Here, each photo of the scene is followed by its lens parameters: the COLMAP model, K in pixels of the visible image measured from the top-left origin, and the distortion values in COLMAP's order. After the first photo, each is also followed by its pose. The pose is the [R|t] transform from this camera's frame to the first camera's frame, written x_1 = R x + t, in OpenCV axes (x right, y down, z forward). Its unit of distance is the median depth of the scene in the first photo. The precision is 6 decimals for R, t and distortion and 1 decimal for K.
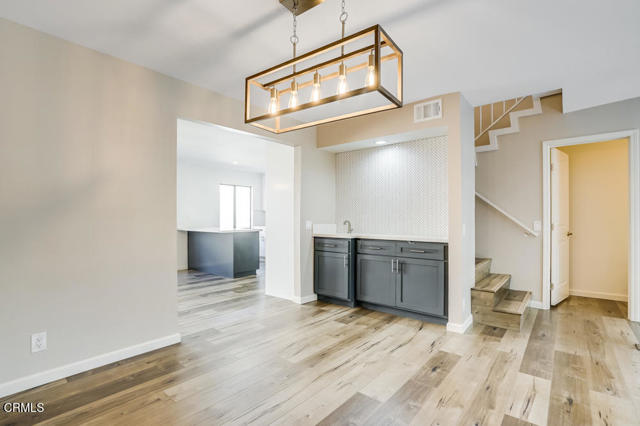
lens RADIAL K [[286.2, 0, 320.0], [0, 286.2, 213.0], [0, 0, 1]] dist [-0.034447, 0.000096]
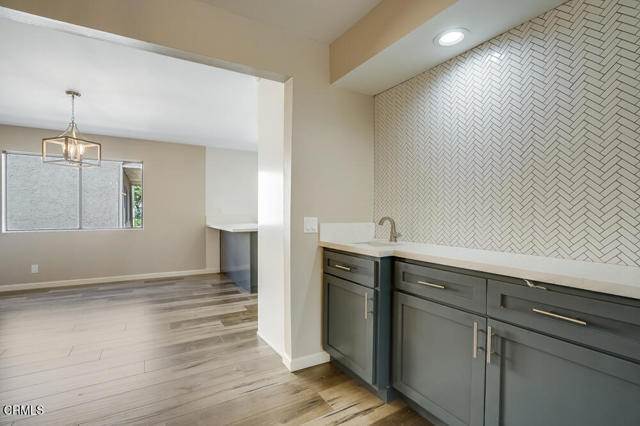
lens RADIAL K [[286.2, 0, 320.0], [0, 286.2, 213.0], [0, 0, 1]] dist [-0.034447, 0.000096]
pose [[0.940900, 0.009435, -0.338554, 0.166337], [-0.009501, 0.999954, 0.001463, 0.019664], [0.338552, 0.001840, 0.940946, 0.524590]]
